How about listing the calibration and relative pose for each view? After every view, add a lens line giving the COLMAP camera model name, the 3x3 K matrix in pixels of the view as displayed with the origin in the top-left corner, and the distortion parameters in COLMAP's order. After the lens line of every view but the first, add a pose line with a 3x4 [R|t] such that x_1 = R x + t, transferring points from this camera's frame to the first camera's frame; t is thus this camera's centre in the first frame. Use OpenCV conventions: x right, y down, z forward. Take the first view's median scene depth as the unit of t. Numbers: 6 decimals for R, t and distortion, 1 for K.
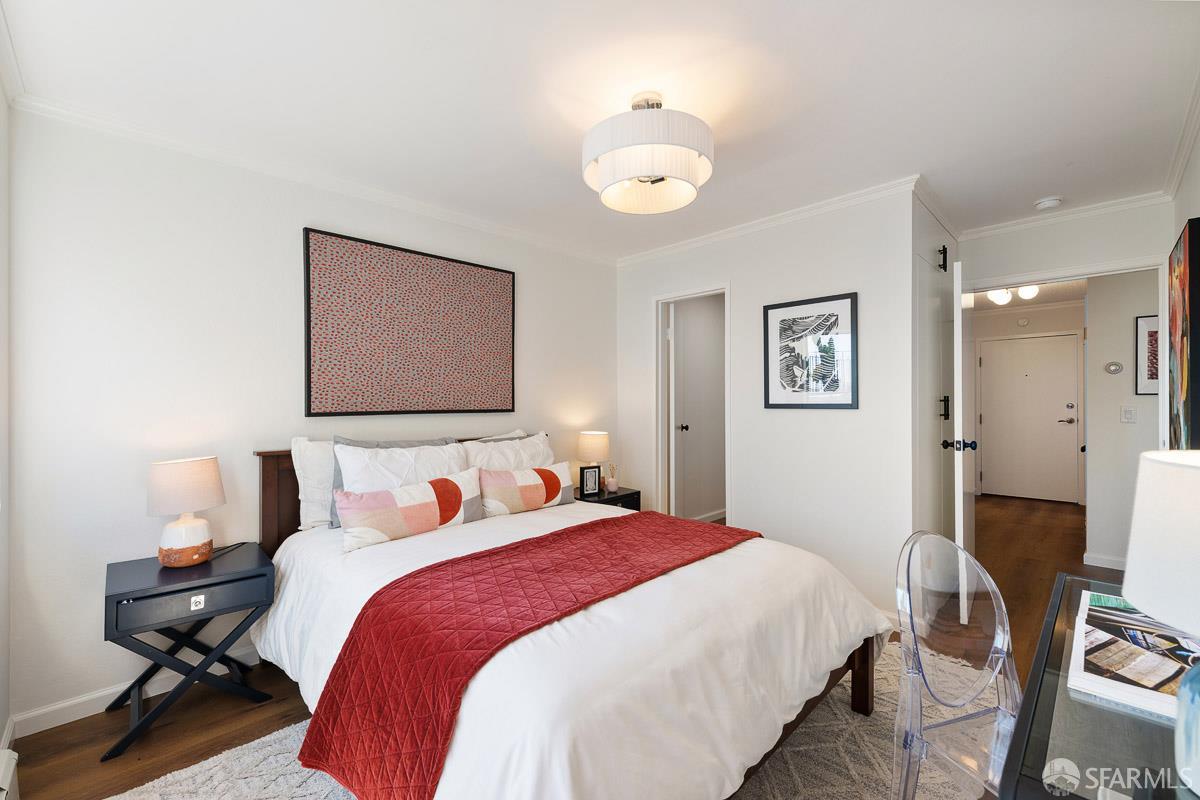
lens RADIAL K [[500.6, 0, 600.0], [0, 500.6, 400.0], [0, 0, 1]] dist [-0.070257, 0.000093]
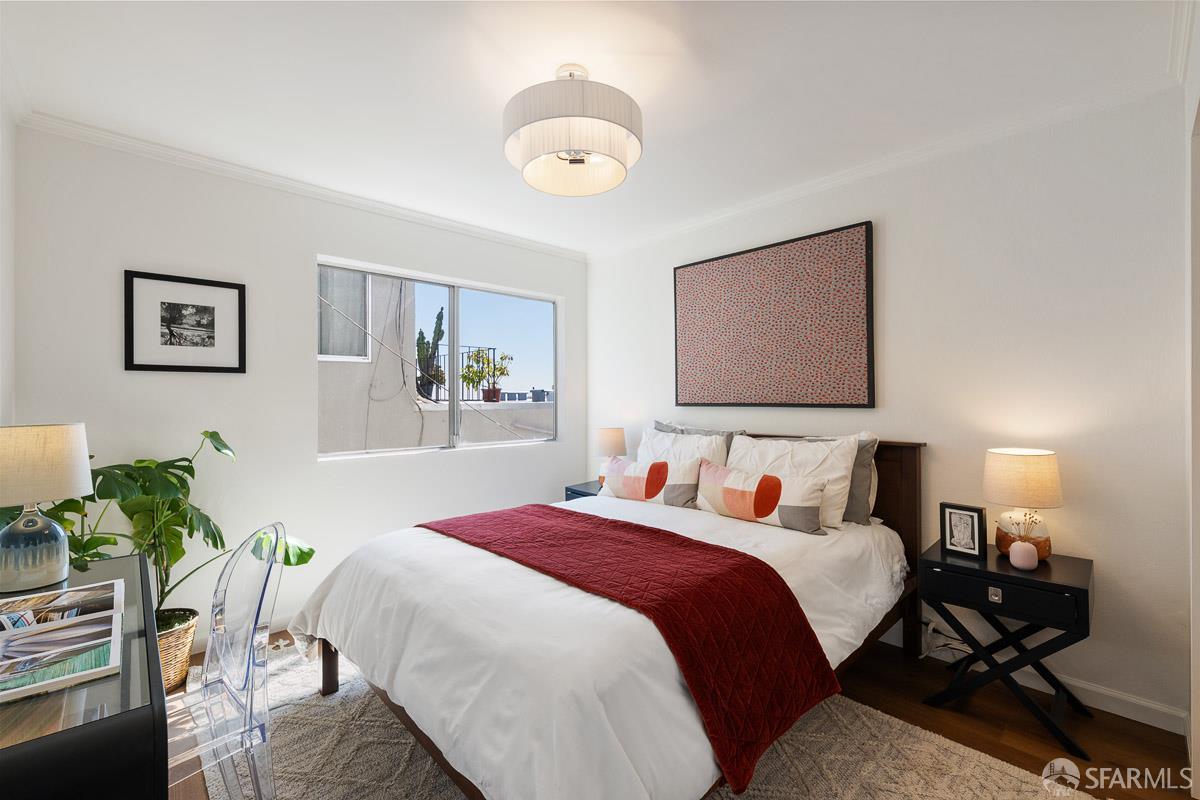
lens RADIAL K [[525.3, 0, 600.0], [0, 525.3, 400.0], [0, 0, 1]] dist [0.000530, -0.000049]
pose [[-0.045581, 0.021526, -0.998729, 0.762785], [0.021765, 0.999552, 0.020551, -0.015652], [0.998724, -0.020801, -0.046029, 0.746484]]
